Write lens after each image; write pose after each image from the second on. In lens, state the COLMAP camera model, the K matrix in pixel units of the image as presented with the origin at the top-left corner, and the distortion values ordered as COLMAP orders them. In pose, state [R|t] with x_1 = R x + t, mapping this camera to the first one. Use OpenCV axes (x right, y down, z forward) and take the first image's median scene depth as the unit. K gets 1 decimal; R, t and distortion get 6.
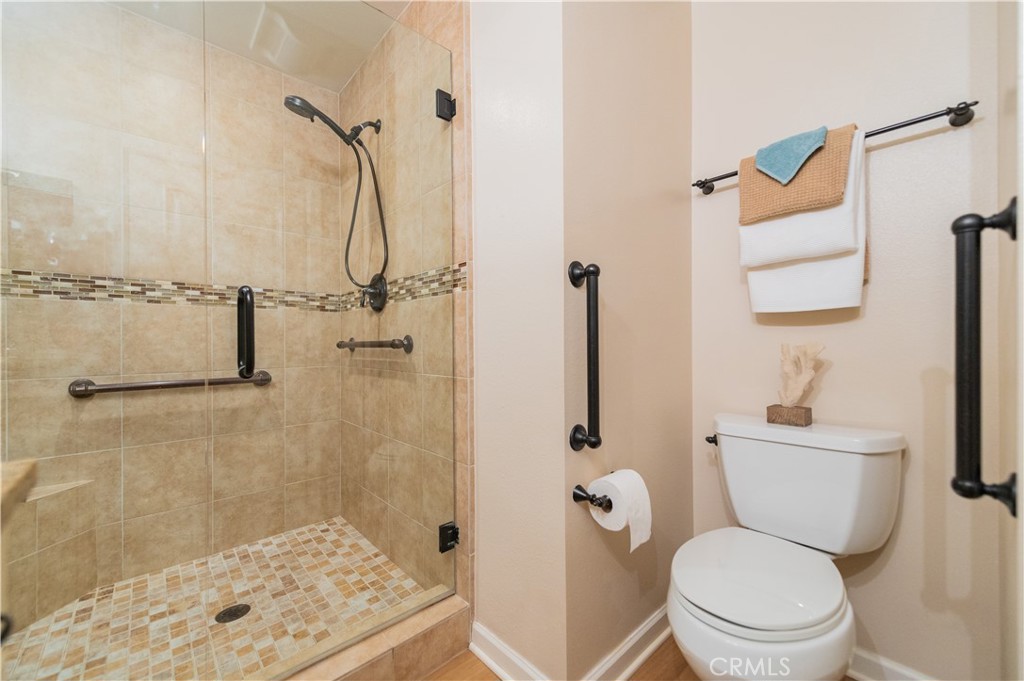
lens RADIAL K [[403.7, 0, 514.5], [0, 403.7, 343.2], [0, 0, 1]] dist [0.003369, -0.000296]
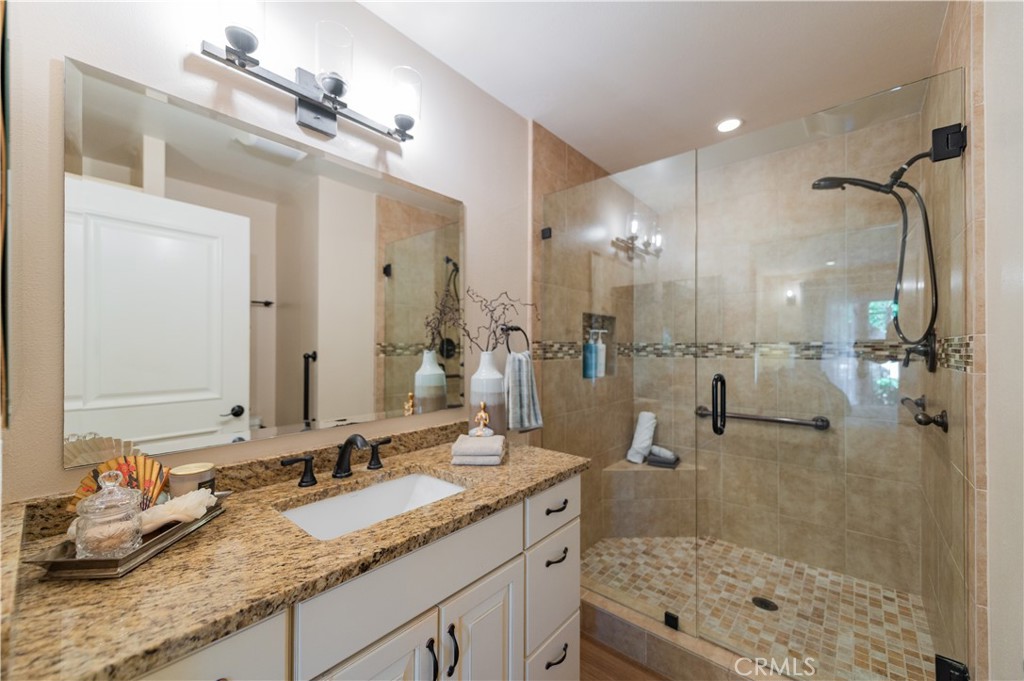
lens RADIAL K [[403.7, 0, 506.8], [0, 403.7, 340.6], [0, 0, 1]] dist [0.003369, -0.000296]
pose [[0.105445, -0.006875, -0.994401, 0.431890], [-0.004195, 0.999964, -0.007358, -0.141116], [0.994416, 0.004948, 0.105412, 0.024086]]
